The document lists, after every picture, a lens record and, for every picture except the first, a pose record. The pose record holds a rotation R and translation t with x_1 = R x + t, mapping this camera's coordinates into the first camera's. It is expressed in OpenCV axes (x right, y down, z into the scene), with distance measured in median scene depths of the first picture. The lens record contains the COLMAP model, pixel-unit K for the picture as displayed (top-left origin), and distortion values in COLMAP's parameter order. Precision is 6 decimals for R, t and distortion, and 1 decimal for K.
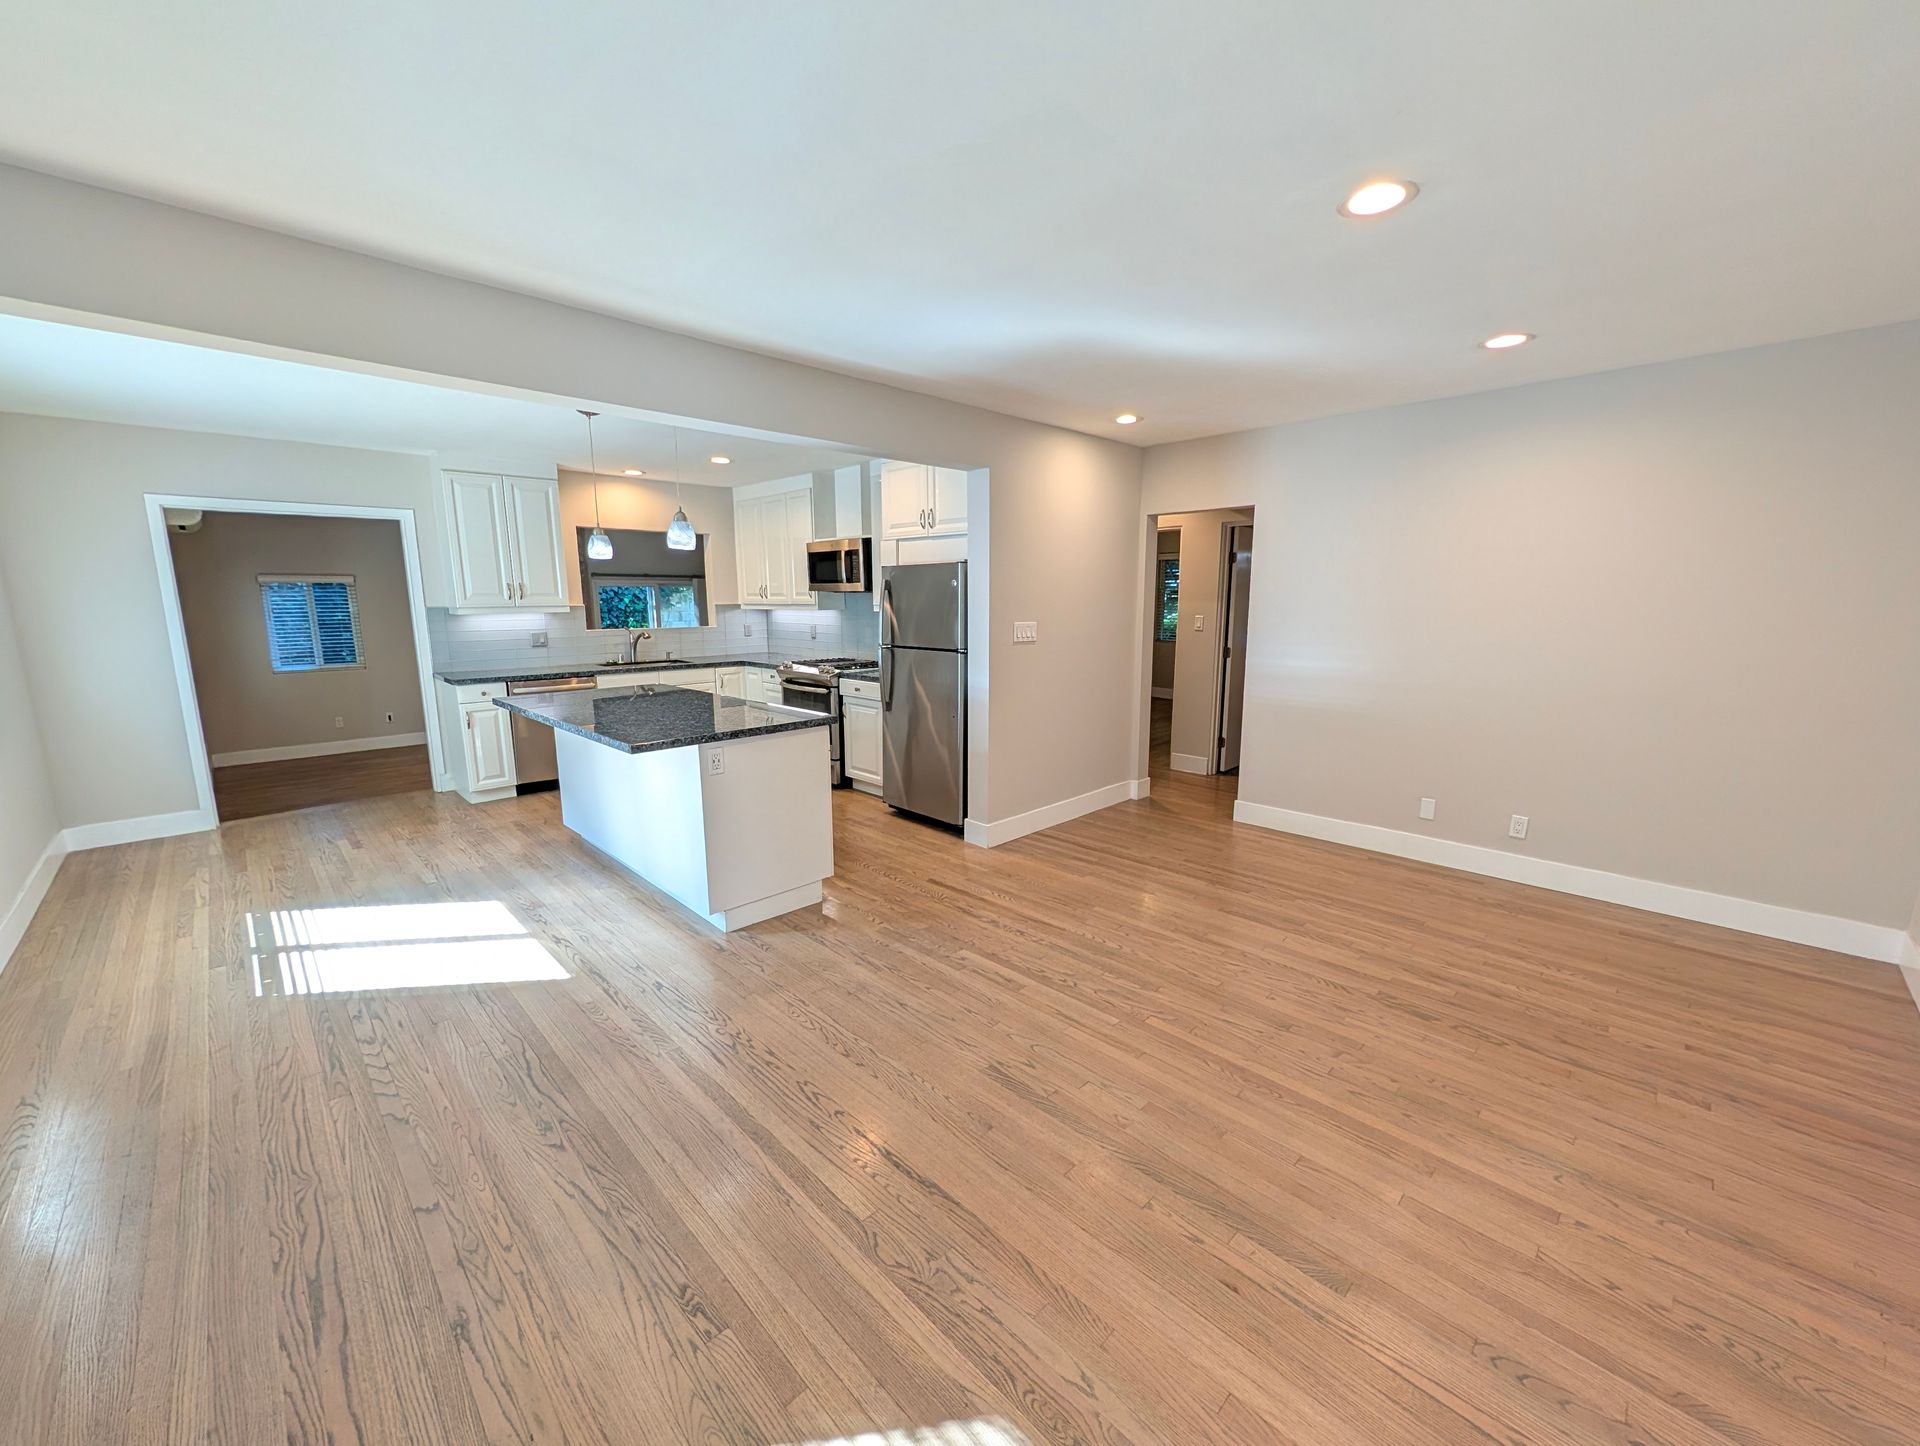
lens RADIAL K [[748.4, 0, 960.0], [0, 748.4, 723.0], [0, 0, 1]] dist [0.001018, 0.000026]
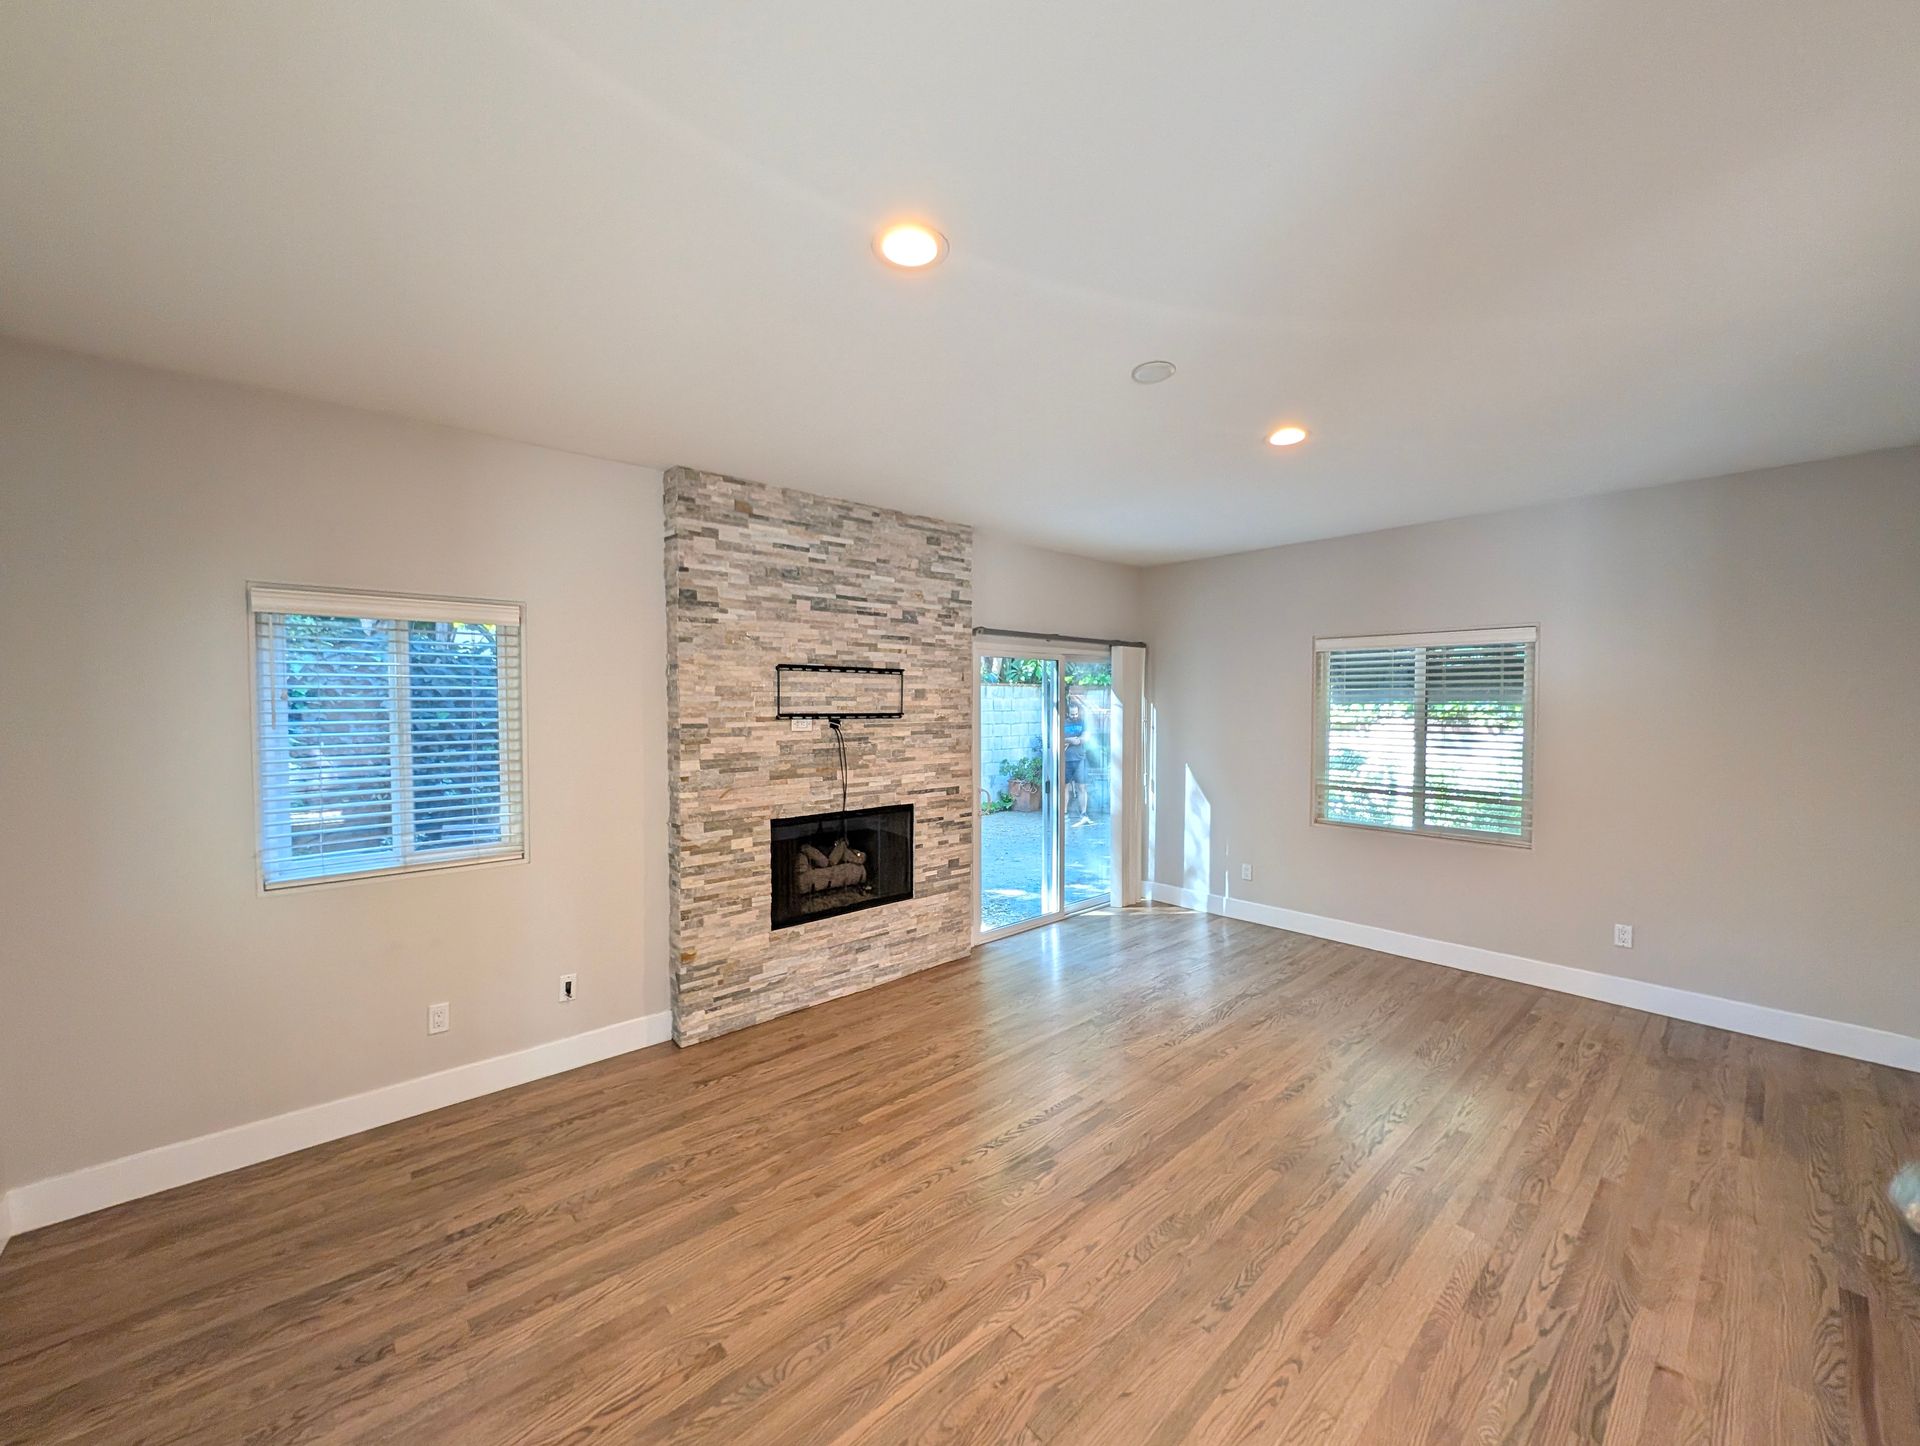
lens RADIAL K [[736.0, 0, 960.0], [0, 736.0, 723.0], [0, 0, 1]] dist [0.000499, -0.000056]
pose [[0.998667, -0.002271, -0.051574, -0.864214], [-0.005472, 0.988747, -0.149496, -0.130569], [0.051333, 0.149579, 0.987416, 0.994718]]
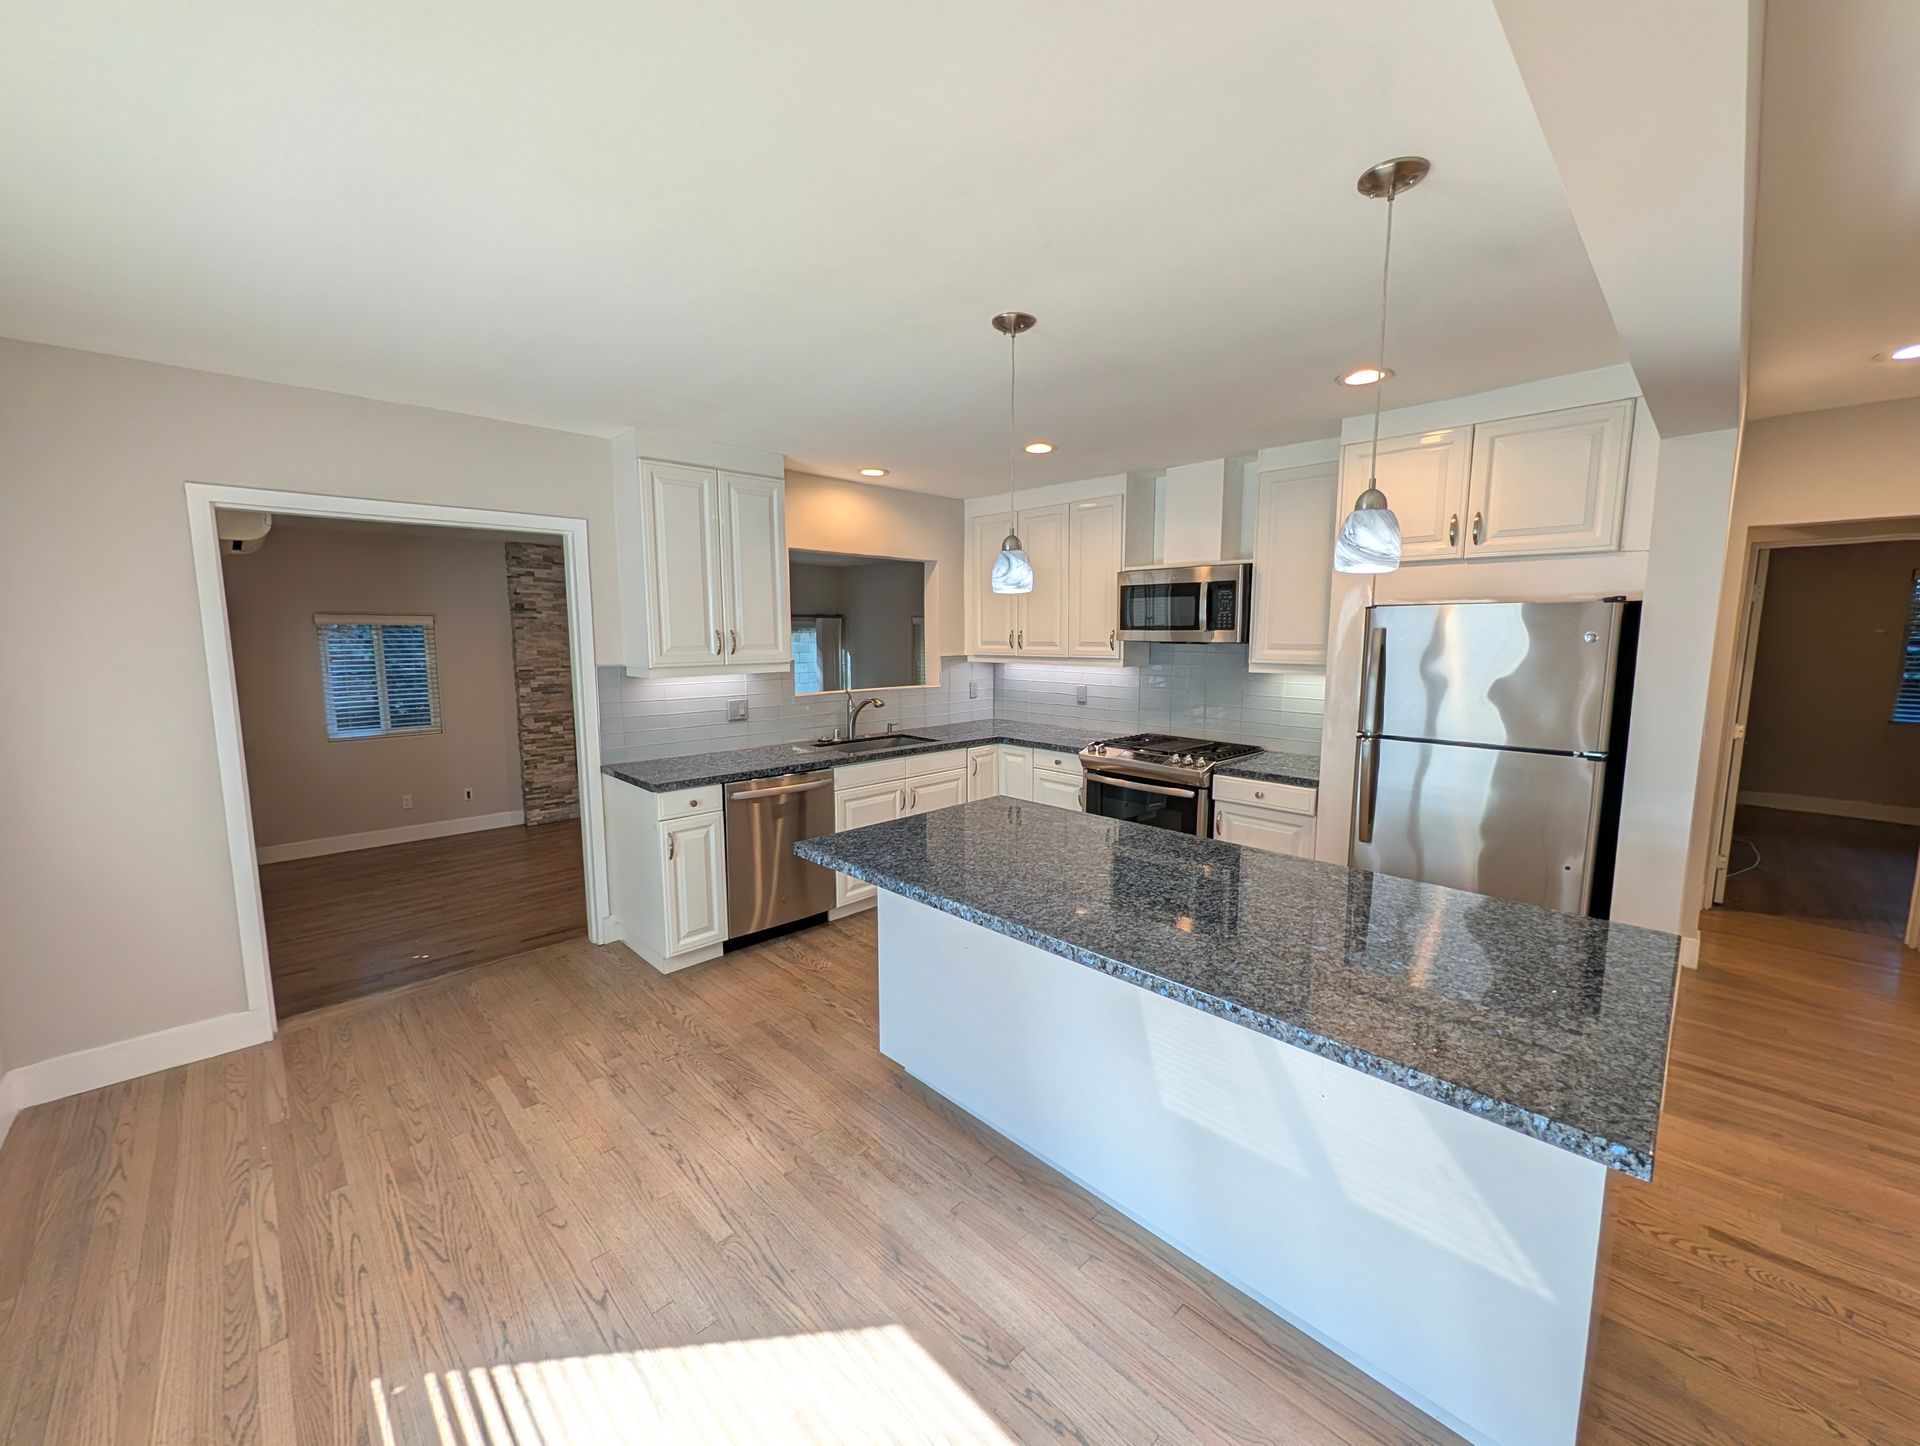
lens RADIAL K [[748.4, 0, 960.0], [0, 748.4, 723.0], [0, 0, 1]] dist [0.001018, 0.000026]
pose [[0.999969, 0.002798, -0.007295, -0.376504], [-0.003141, 0.998873, -0.047361, -0.072732], [0.007154, 0.047382, 0.998851, 0.336657]]
